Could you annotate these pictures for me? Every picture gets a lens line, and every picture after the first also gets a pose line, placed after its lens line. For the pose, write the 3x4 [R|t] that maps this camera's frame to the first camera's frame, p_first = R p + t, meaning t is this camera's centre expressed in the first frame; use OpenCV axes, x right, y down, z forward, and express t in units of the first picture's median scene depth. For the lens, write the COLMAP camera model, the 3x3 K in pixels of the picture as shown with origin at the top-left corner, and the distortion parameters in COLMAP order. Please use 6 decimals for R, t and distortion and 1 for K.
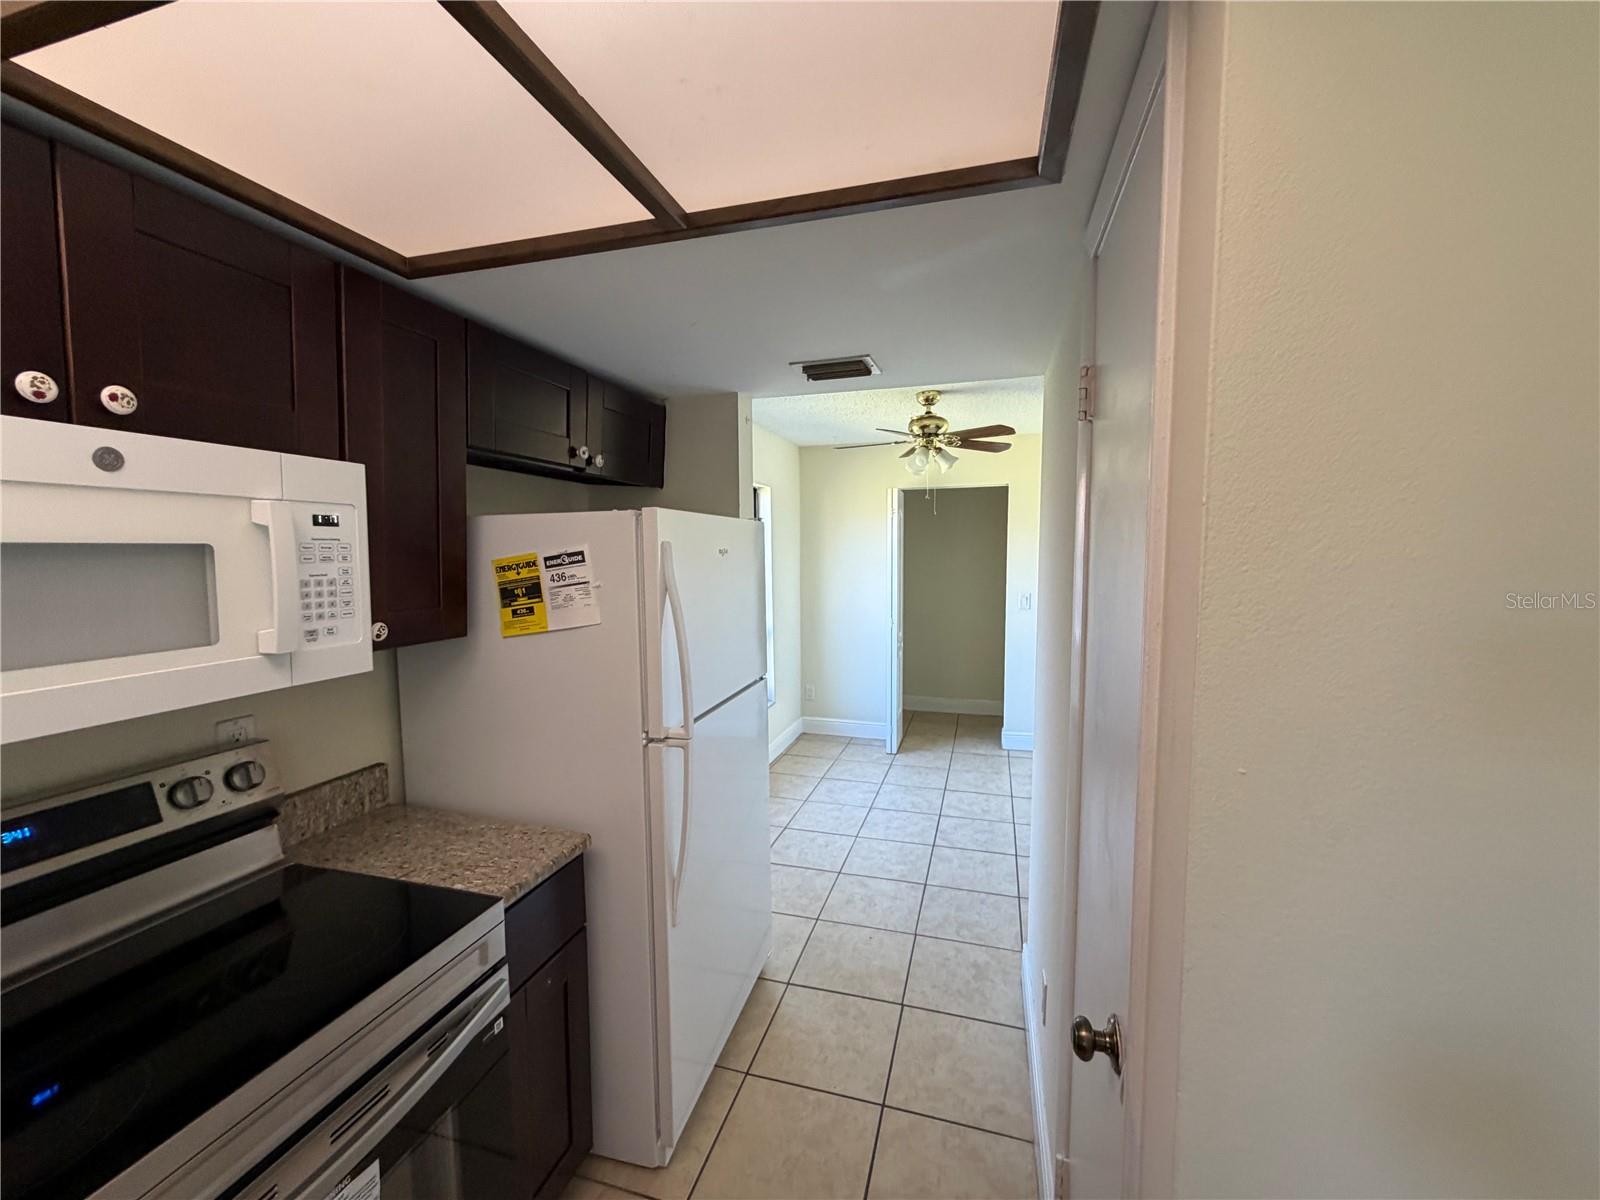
lens RADIAL K [[638.4, 0, 796.3], [0, 638.4, 598.8], [0, 0, 1]] dist [-0.000122, -0.000031]
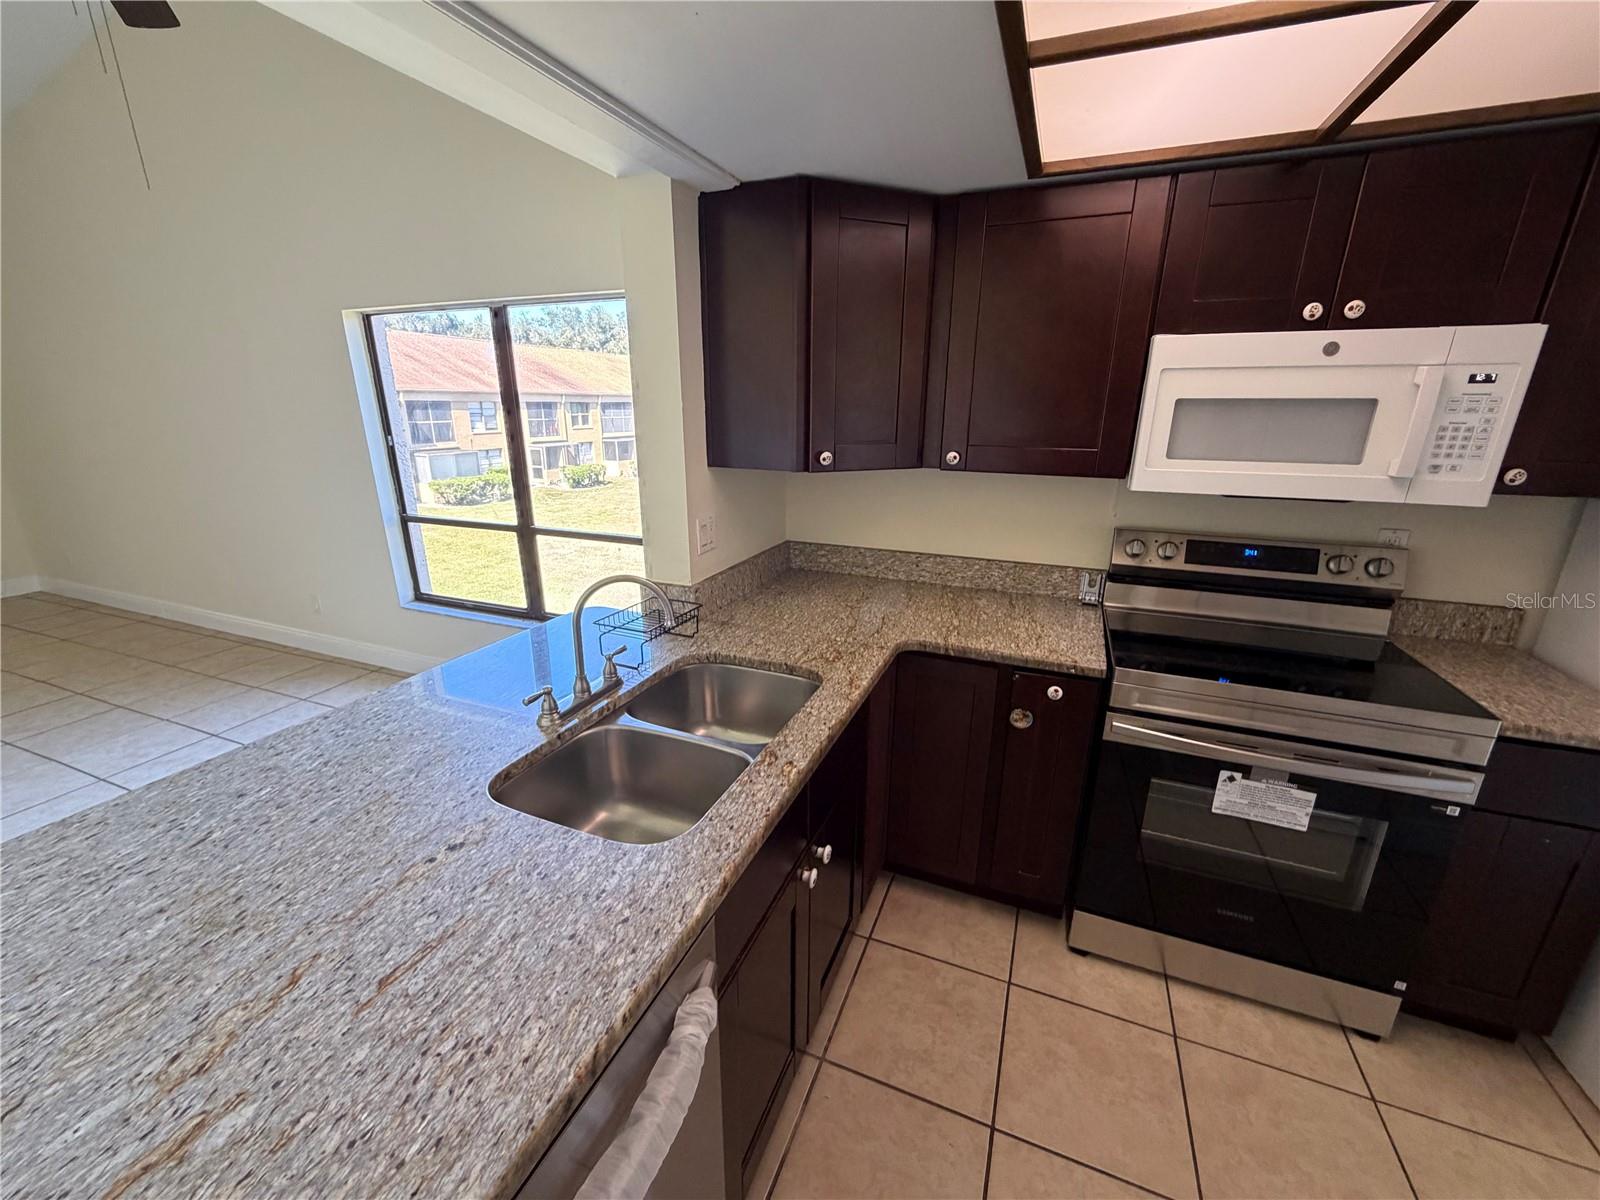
lens RADIAL K [[638.4, 0, 796.3], [0, 638.4, 598.8], [0, 0, 1]] dist [-0.000122, -0.000031]
pose [[-0.097464, 0.298553, -0.949403, 0.560268], [-0.078422, 0.948675, 0.306375, 0.008098], [0.992145, 0.104315, -0.069049, -0.163873]]
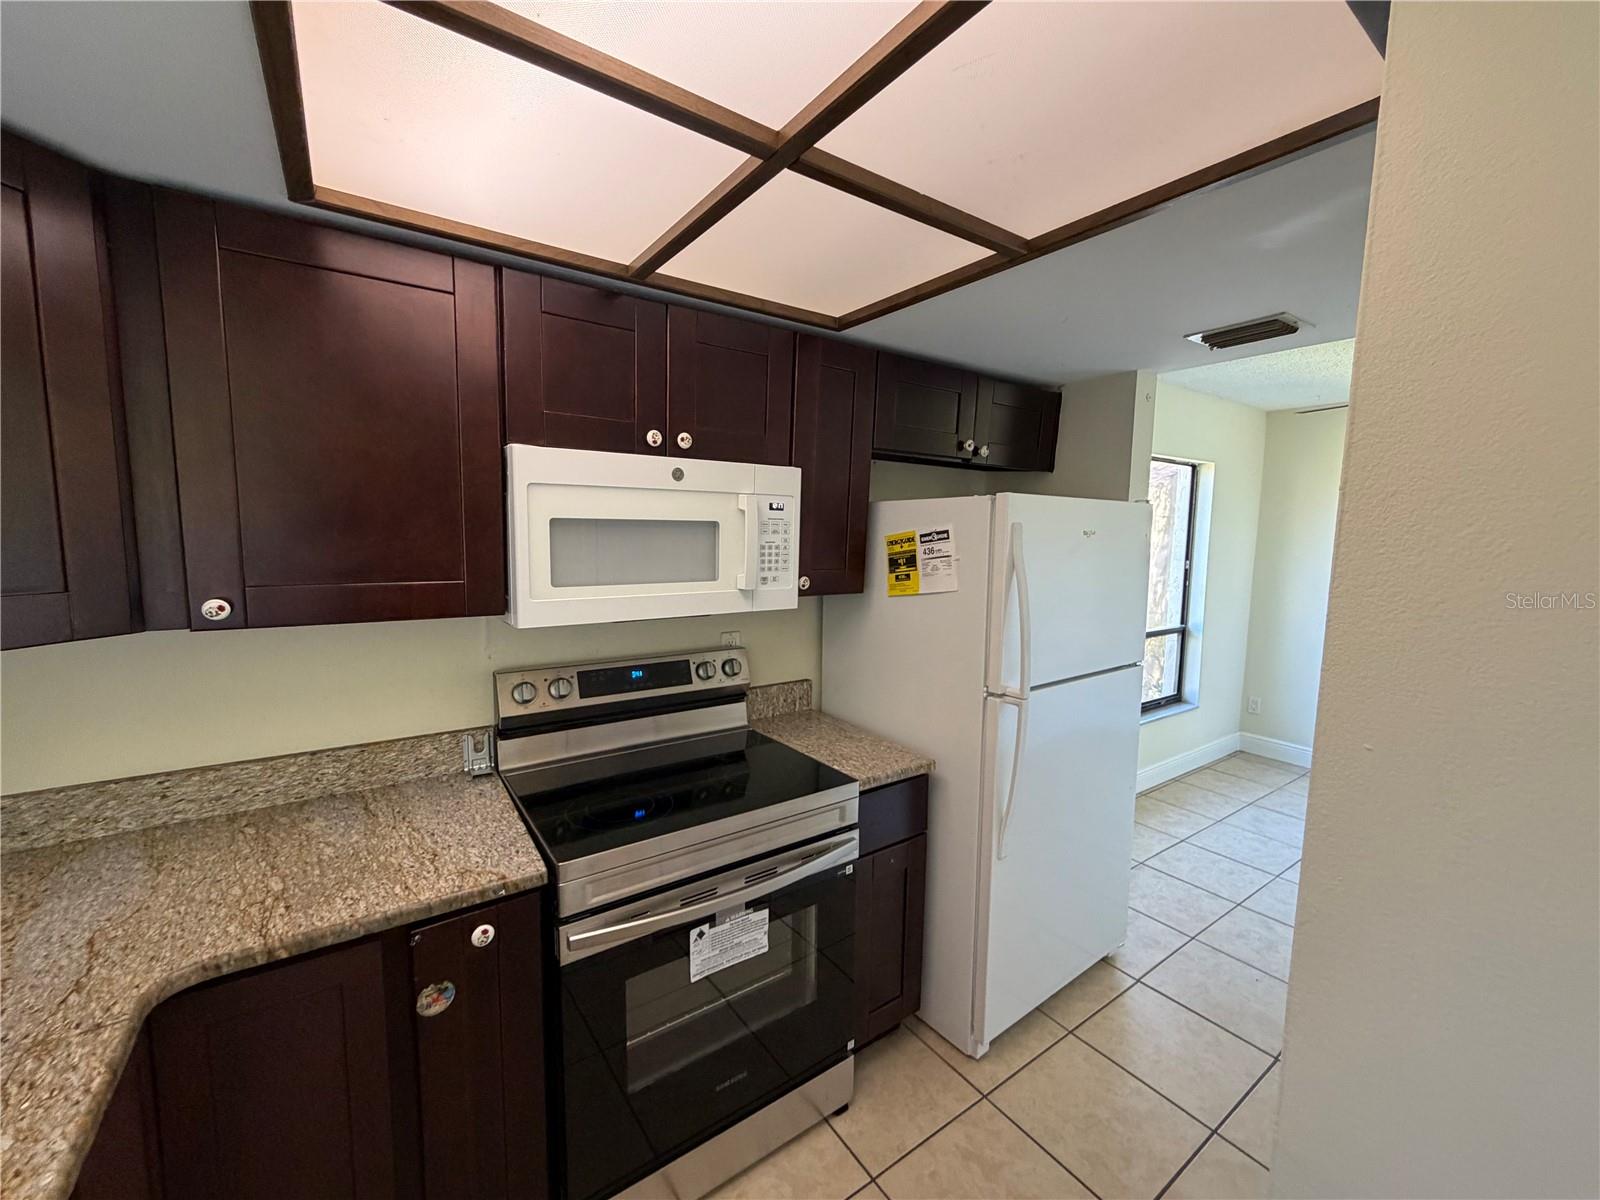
lens RADIAL K [[638.4, 0, 796.3], [0, 638.4, 598.8], [0, 0, 1]] dist [-0.000122, -0.000031]
pose [[0.782136, 0.082947, -0.617562, 0.206762], [-0.065607, 0.996554, 0.050760, 0.013277], [0.619644, 0.000815, 0.784883, -0.135202]]
